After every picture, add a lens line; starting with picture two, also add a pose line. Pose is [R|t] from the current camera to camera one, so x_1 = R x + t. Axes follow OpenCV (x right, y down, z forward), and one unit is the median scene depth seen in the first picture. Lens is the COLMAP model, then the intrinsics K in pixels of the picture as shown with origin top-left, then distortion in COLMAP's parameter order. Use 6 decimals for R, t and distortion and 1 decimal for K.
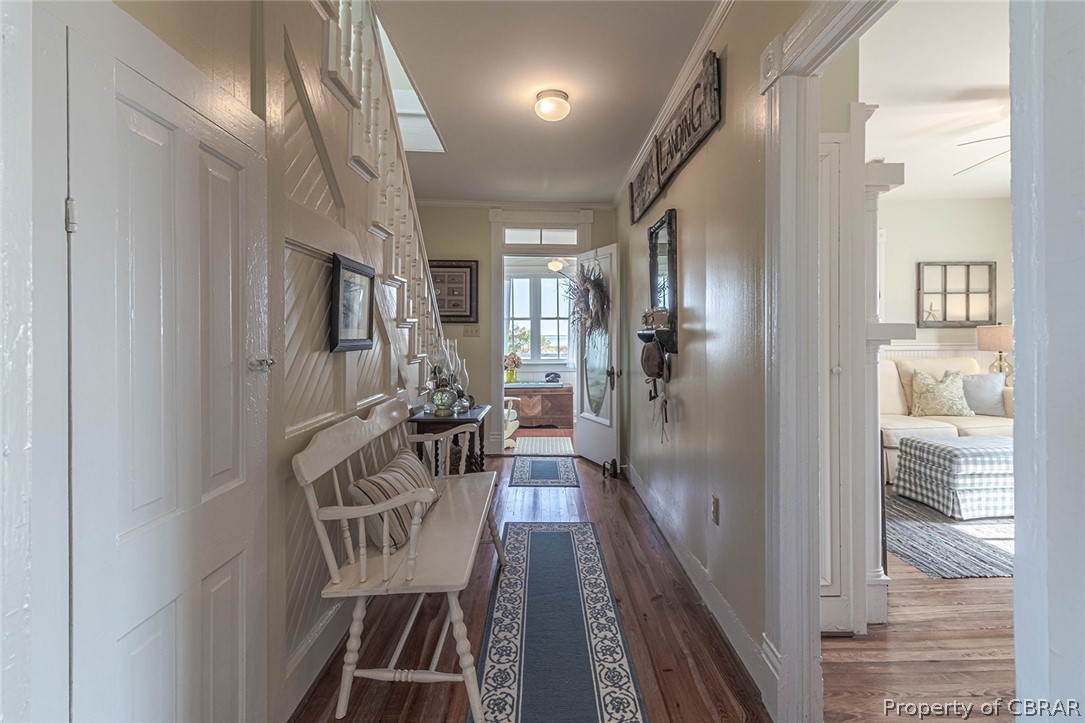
lens RADIAL K [[503.0, 0, 554.0], [0, 503.0, 333.8], [0, 0, 1]] dist [0.001493, 0.000186]
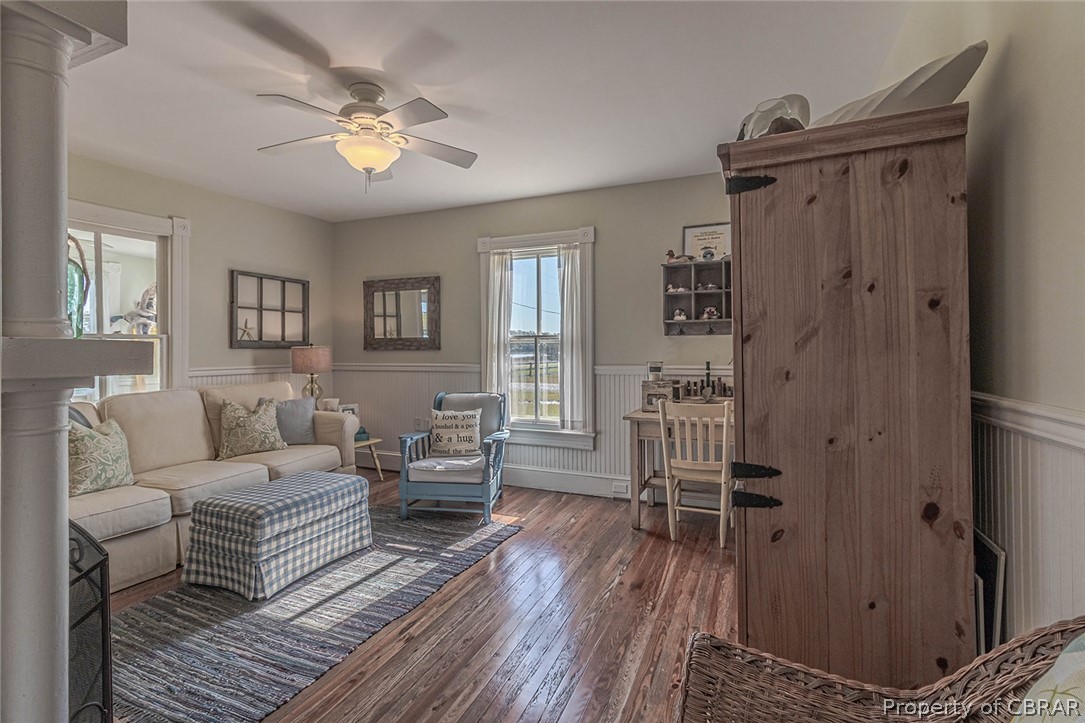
lens RADIAL K [[503.0, 0, 540.6], [0, 503.0, 353.8], [0, 0, 1]] dist [0.001493, 0.000186]
pose [[0.414561, 0.001315, 0.910021, 0.251476], [-0.003126, 0.999995, -0.000022, -0.005643], [-0.910016, -0.002835, 0.414563, 0.265841]]
